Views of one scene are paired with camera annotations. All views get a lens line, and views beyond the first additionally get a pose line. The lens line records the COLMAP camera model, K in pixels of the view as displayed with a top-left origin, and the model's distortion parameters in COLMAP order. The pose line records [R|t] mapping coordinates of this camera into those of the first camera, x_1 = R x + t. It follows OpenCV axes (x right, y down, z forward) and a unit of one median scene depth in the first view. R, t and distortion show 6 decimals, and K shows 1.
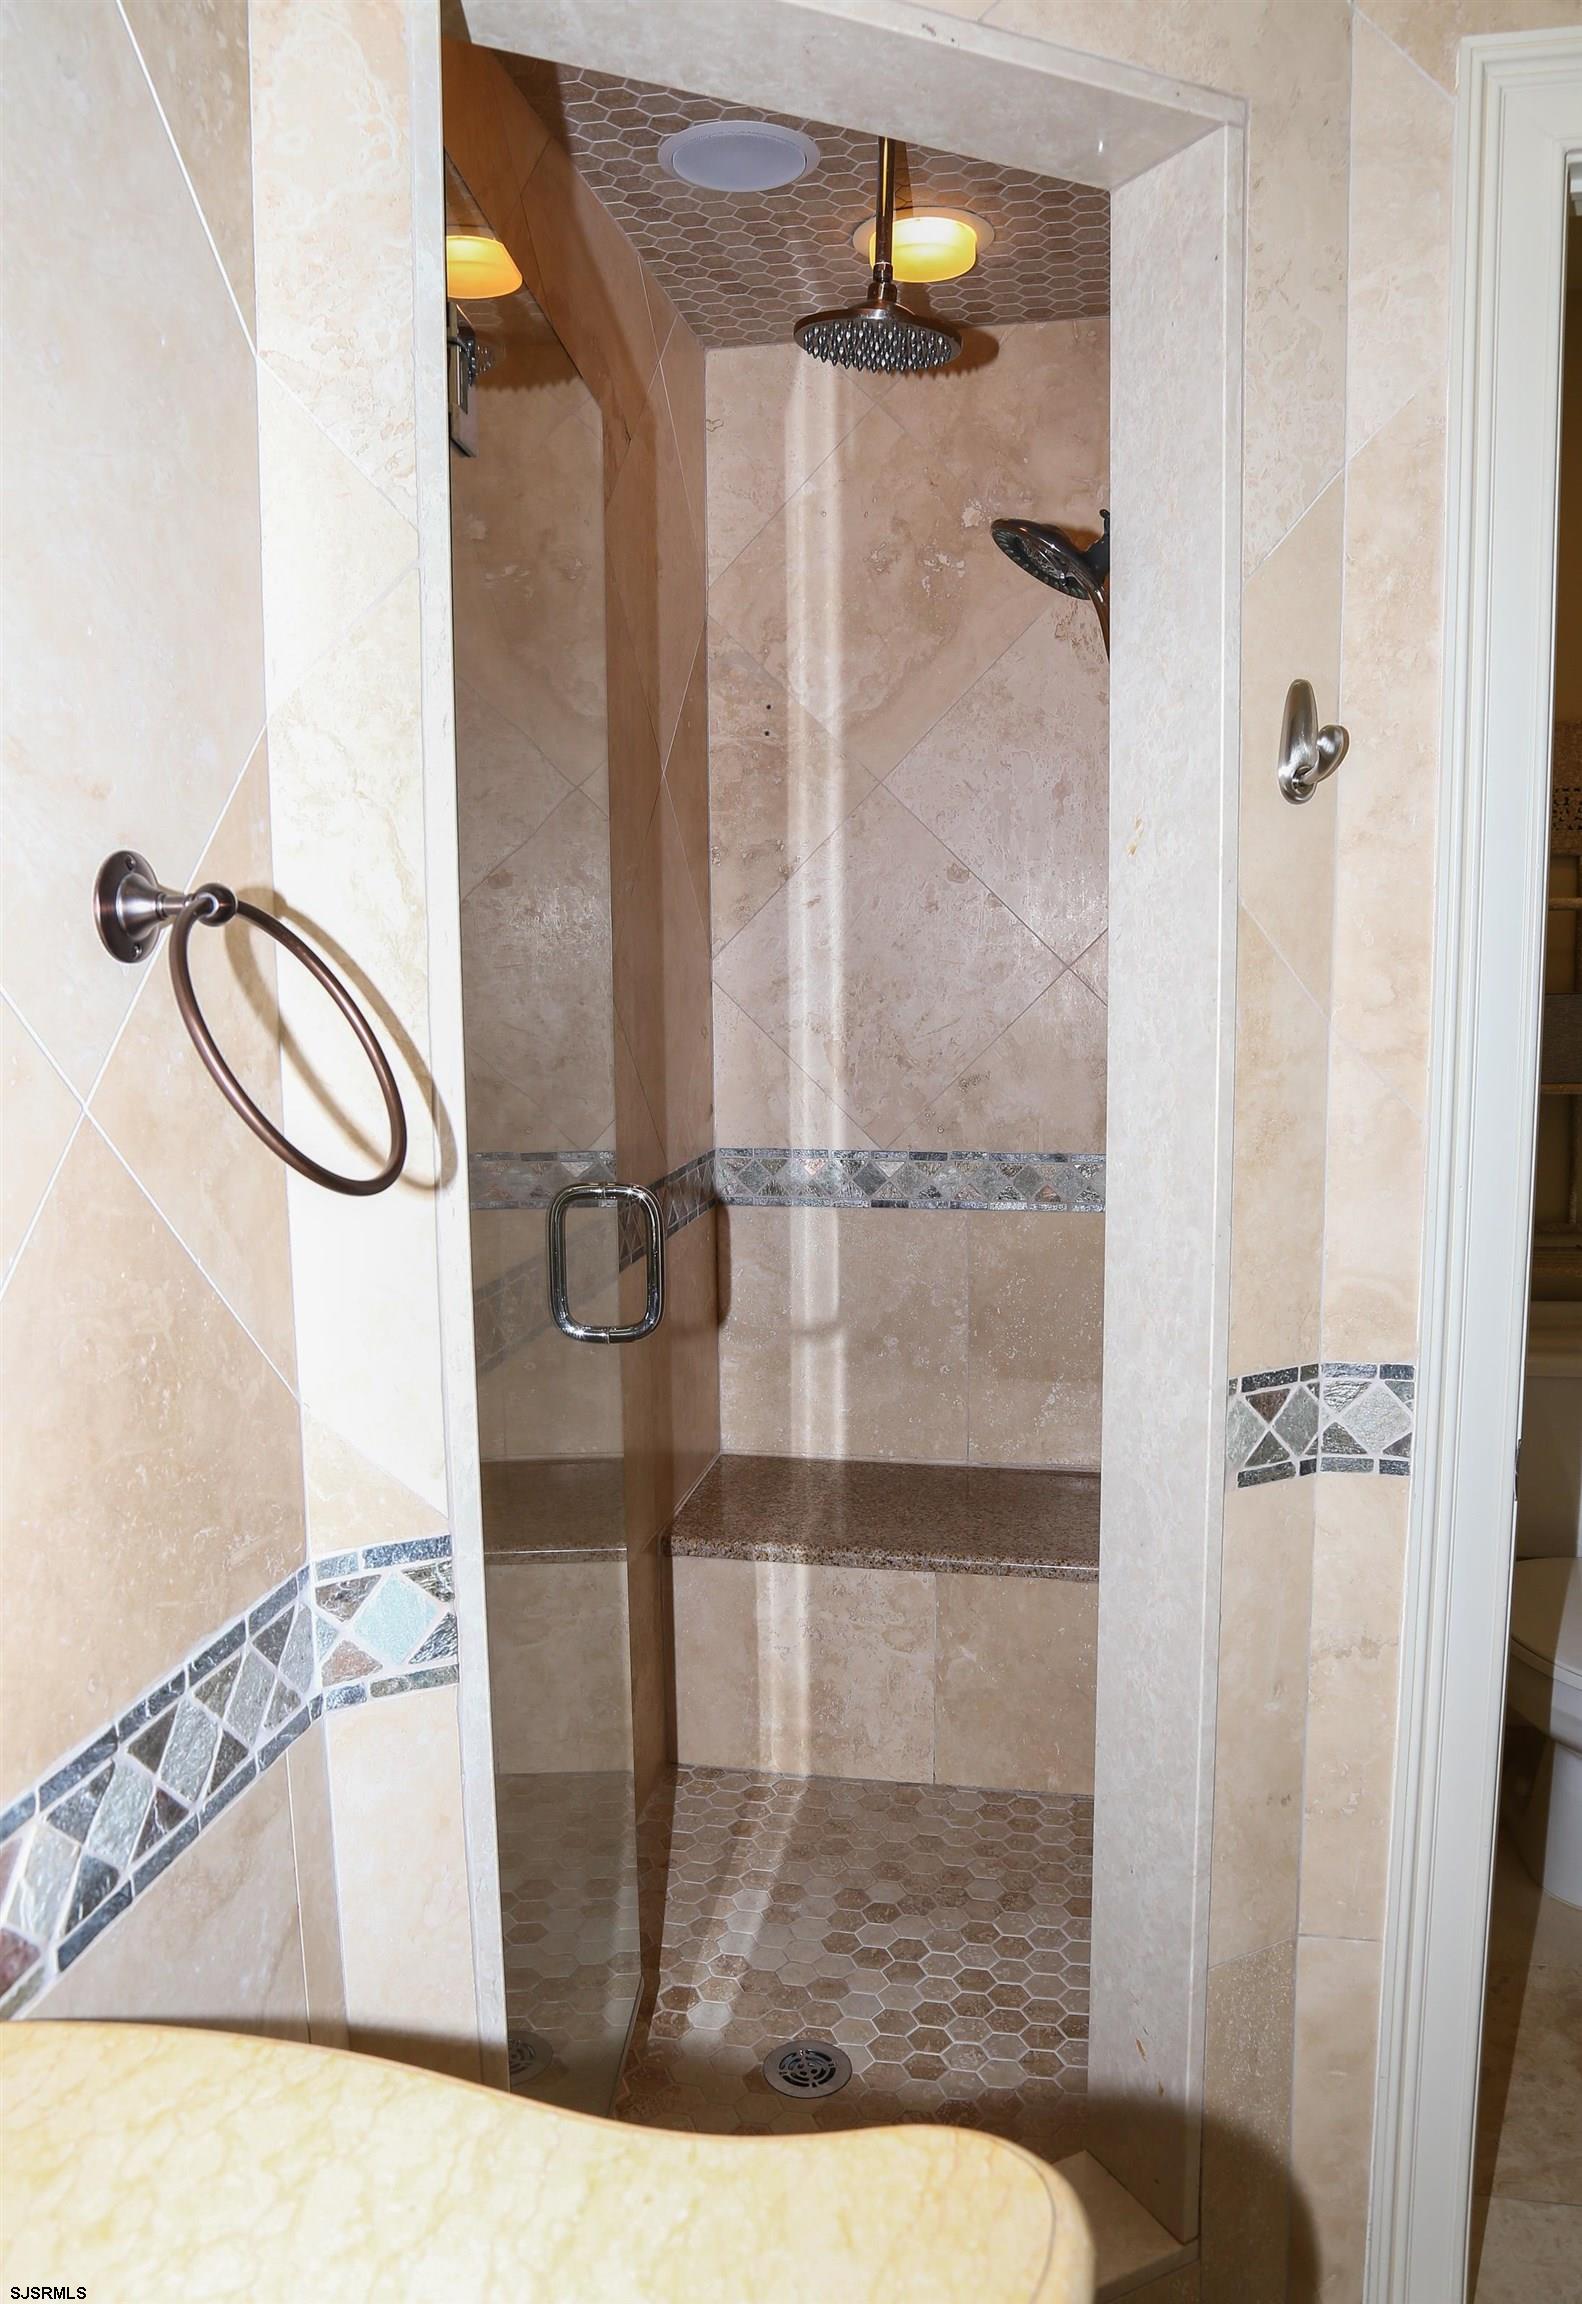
lens RADIAL K [[1728.9, 0, 794.5], [0, 1728.9, 1132.0], [0, 0, 1]] dist [-0.078203, 0.015911]
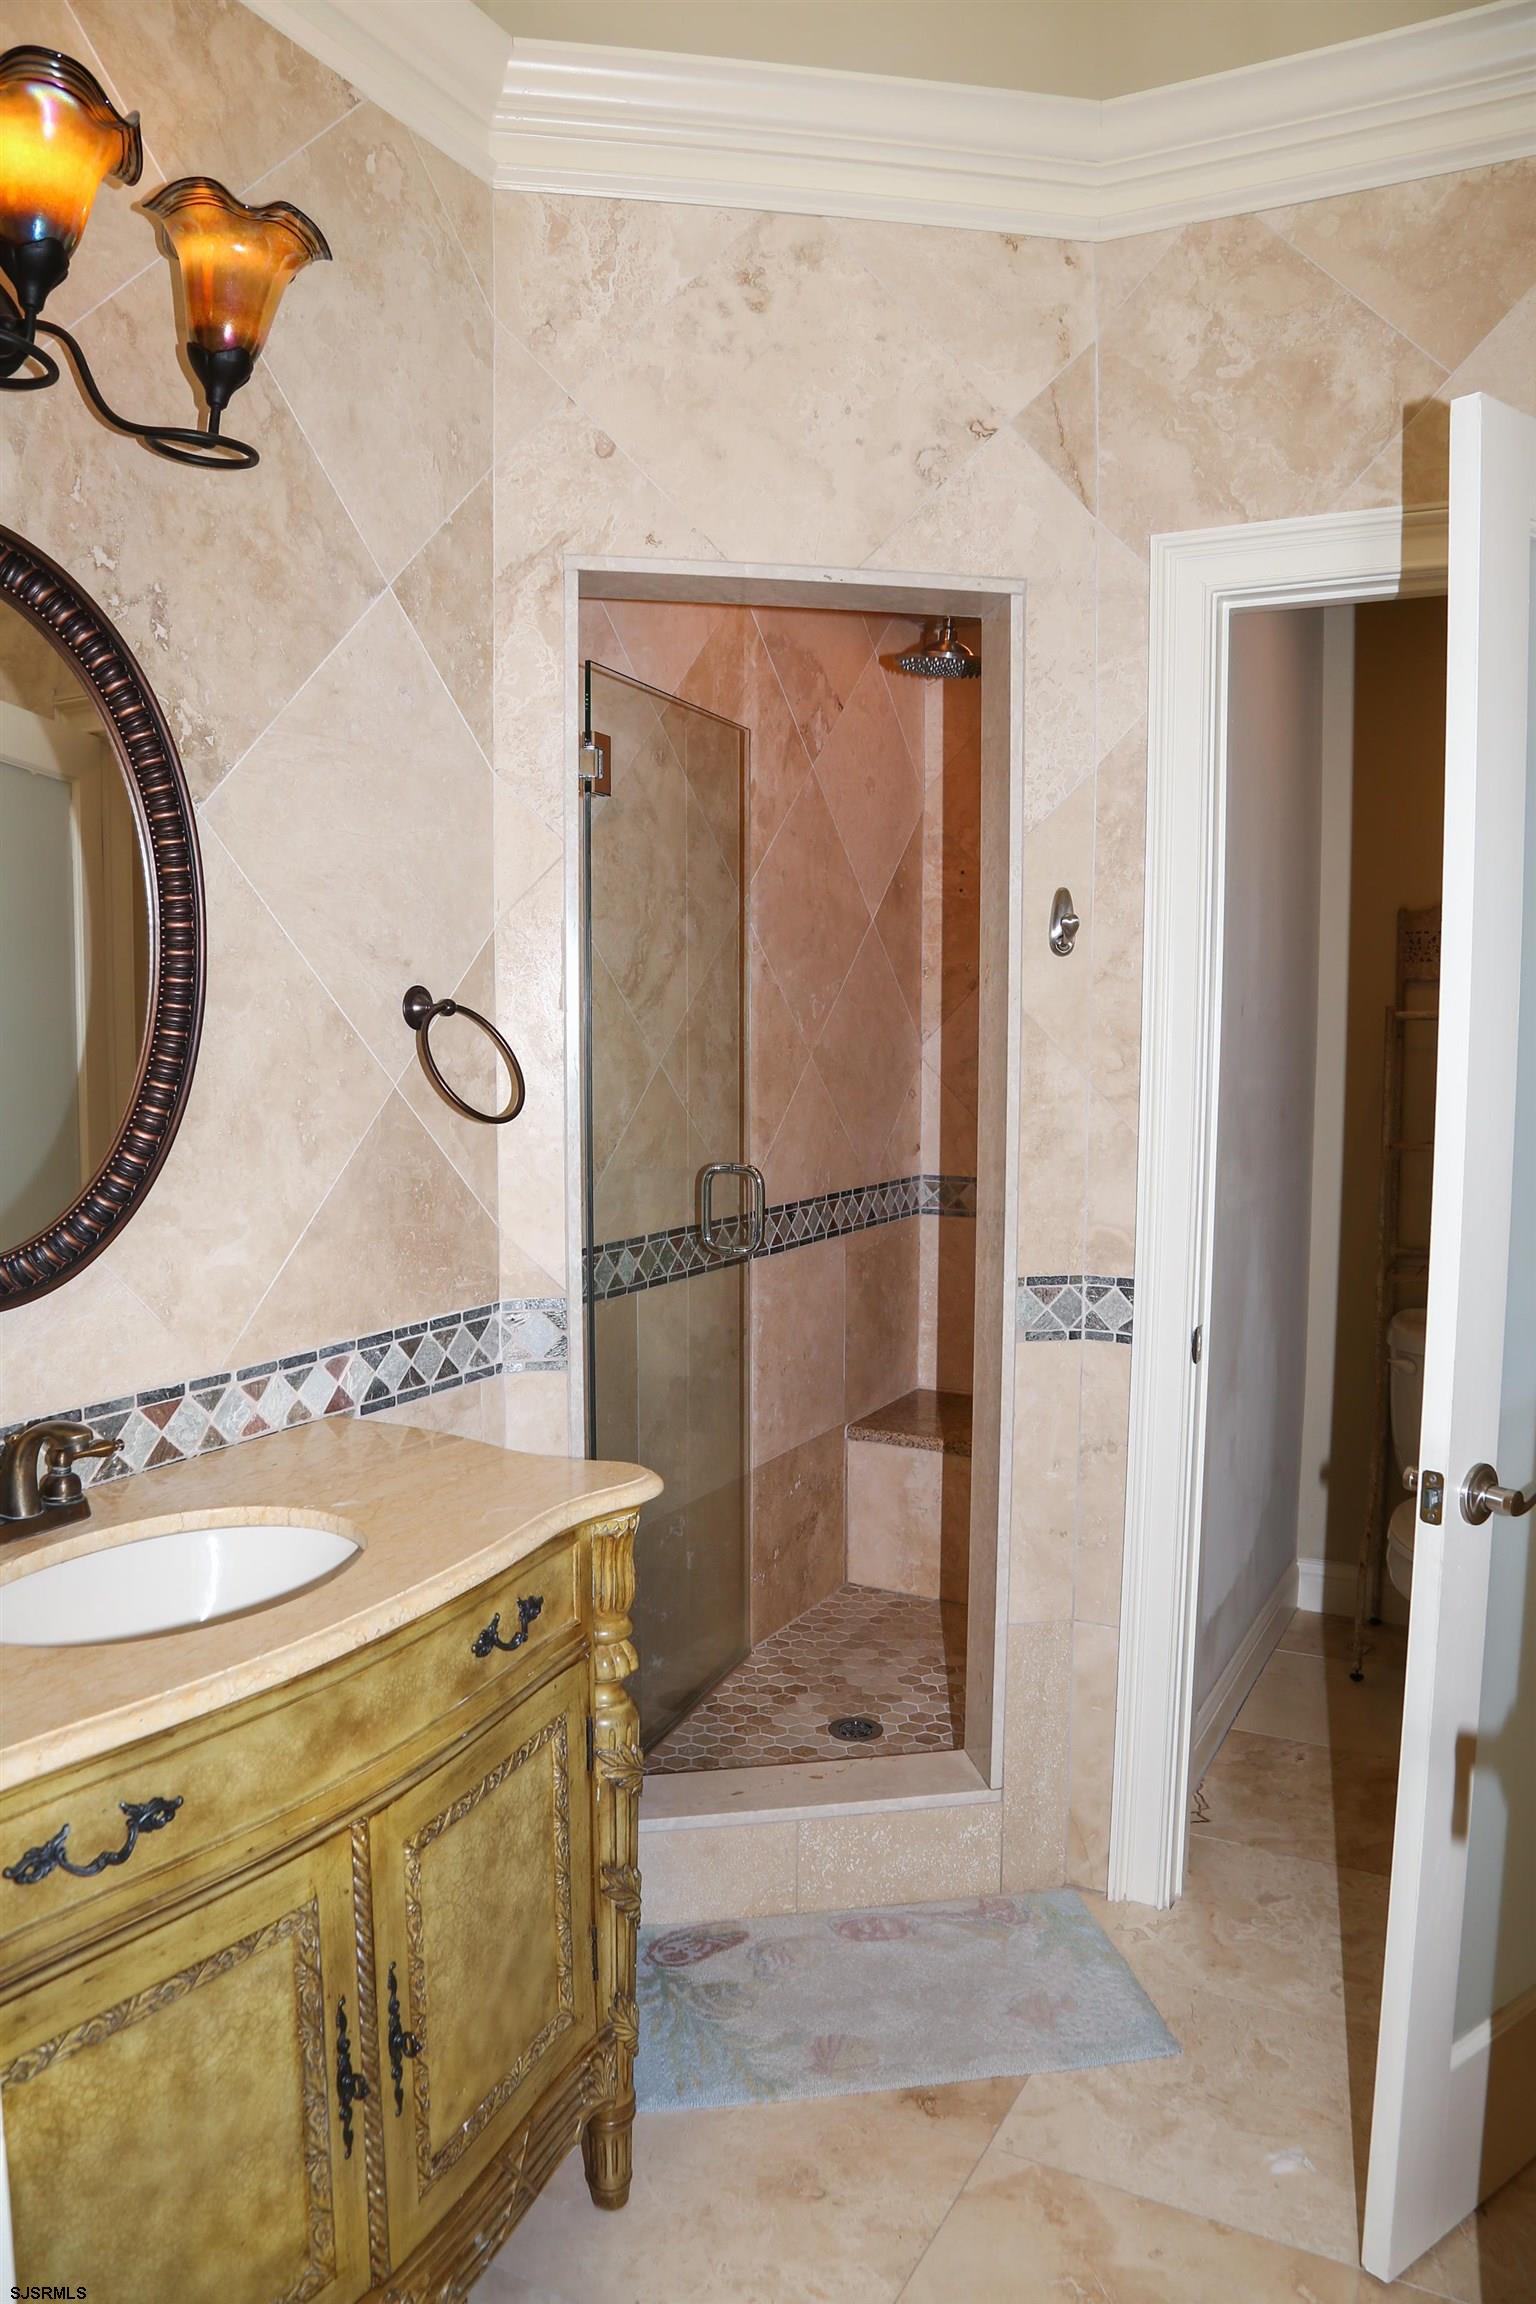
lens RADIAL K [[1576.7, 0, 763.0], [0, 1576.7, 1164.8], [0, 0, 1]] dist [-0.123480, 0.060771]
pose [[0.952326, 0.042502, -0.302109, 0.522261], [-0.050789, 0.998517, -0.019622, 0.078236], [0.300826, 0.034030, 0.953072, -0.679121]]
